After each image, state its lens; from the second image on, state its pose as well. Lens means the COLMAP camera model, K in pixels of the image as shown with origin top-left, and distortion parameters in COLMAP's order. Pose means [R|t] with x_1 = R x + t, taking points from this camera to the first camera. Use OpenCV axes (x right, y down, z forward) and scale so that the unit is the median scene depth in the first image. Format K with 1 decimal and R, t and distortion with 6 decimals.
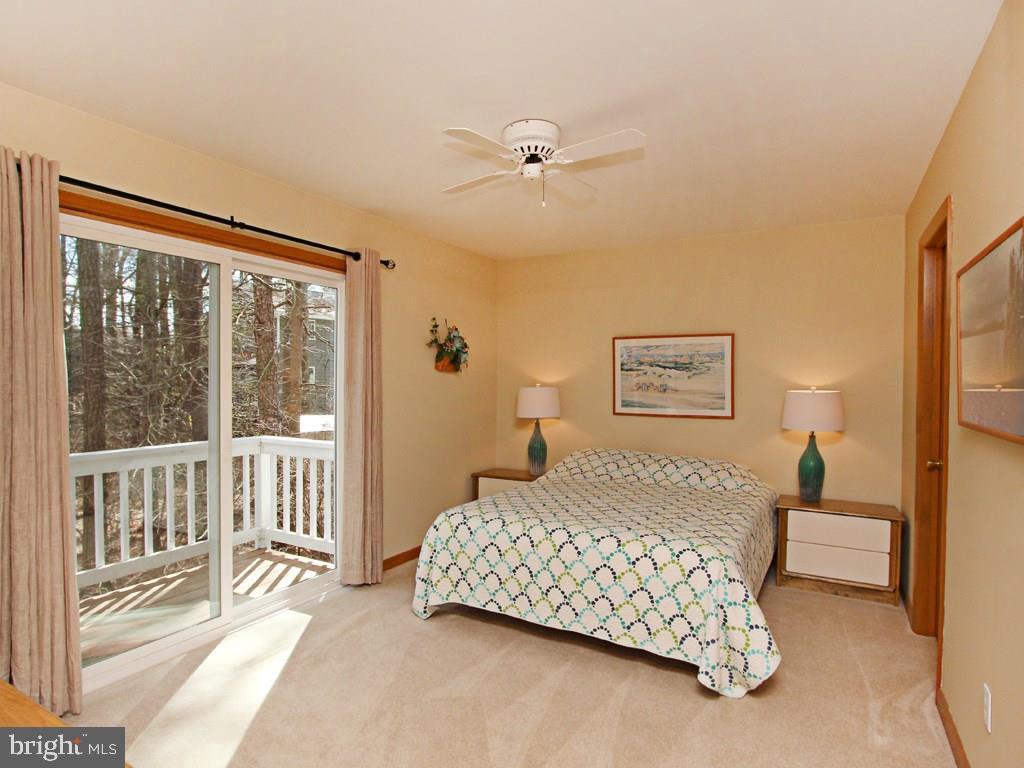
lens RADIAL K [[556.2, 0, 518.9], [0, 556.2, 382.7], [0, 0, 1]] dist [-0.032225, 0.016580]
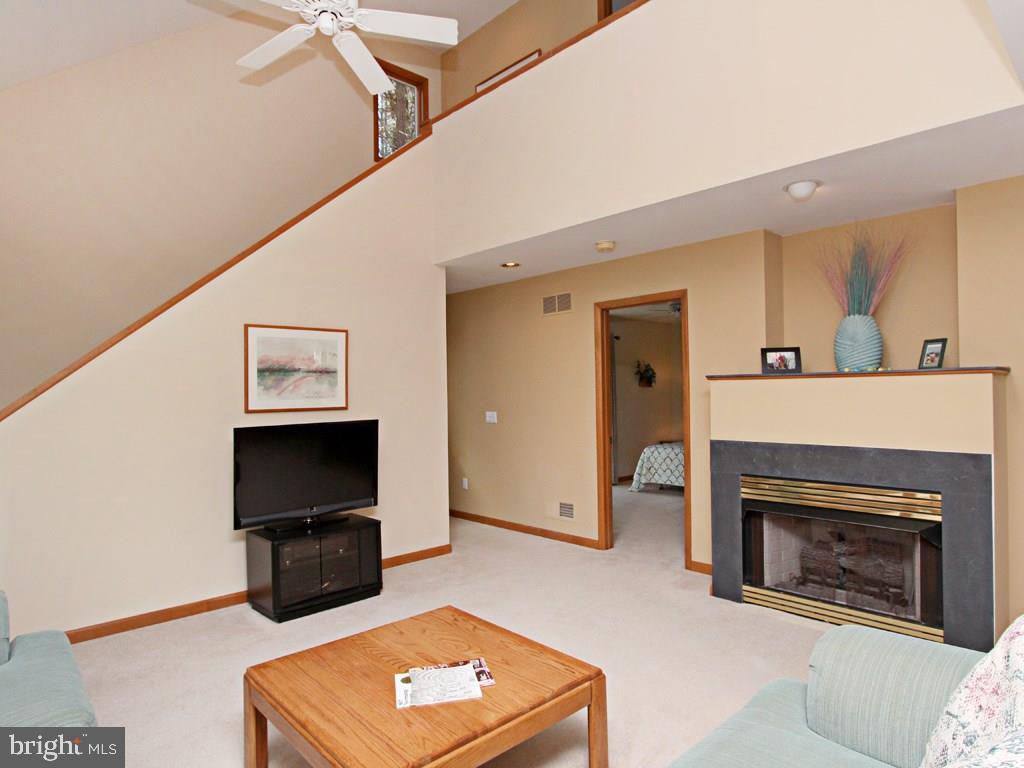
lens RADIAL K [[608.3, 0, 512.0], [0, 608.3, 384.0], [0, 0, 1]] dist [-0.000502, -0.000038]
pose [[0.950450, -0.019095, -0.310291, 0.126098], [0.012132, 0.999630, -0.024355, 0.023789], [0.310641, 0.019383, 0.950330, -1.640995]]
